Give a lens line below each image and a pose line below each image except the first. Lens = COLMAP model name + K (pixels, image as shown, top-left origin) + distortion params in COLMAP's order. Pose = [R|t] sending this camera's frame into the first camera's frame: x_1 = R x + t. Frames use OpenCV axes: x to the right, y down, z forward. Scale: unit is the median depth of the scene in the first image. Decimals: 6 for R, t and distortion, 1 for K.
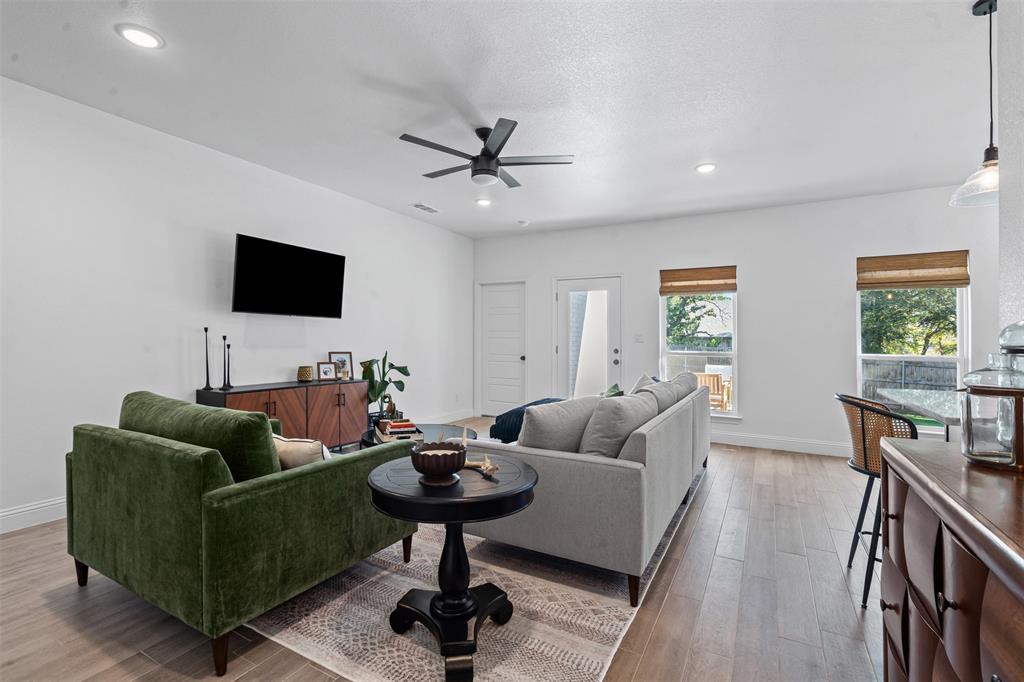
lens RADIAL K [[472.4, 0, 506.3], [0, 472.4, 339.3], [0, 0, 1]] dist [-0.004381, 0.000694]
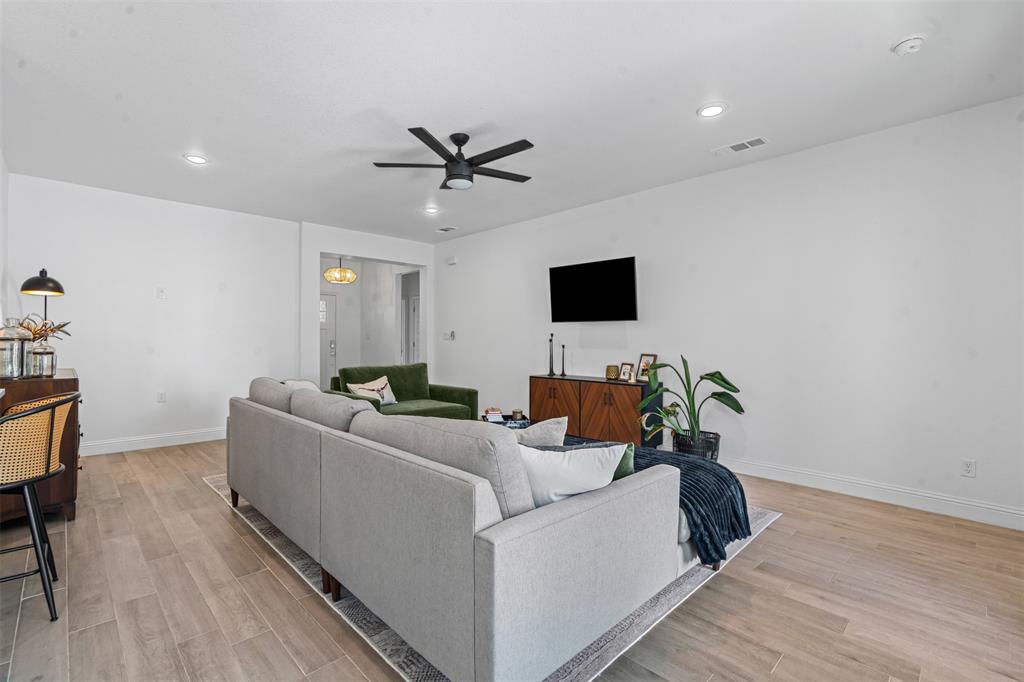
lens RADIAL K [[472.4, 0, 511.8], [0, 472.4, 333.8], [0, 0, 1]] dist [-0.004381, 0.000694]
pose [[-0.290747, -0.018192, -0.956627, 0.703485], [-0.001667, 0.999827, -0.018507, 0.003911], [0.956799, -0.003786, -0.290727, 1.094230]]
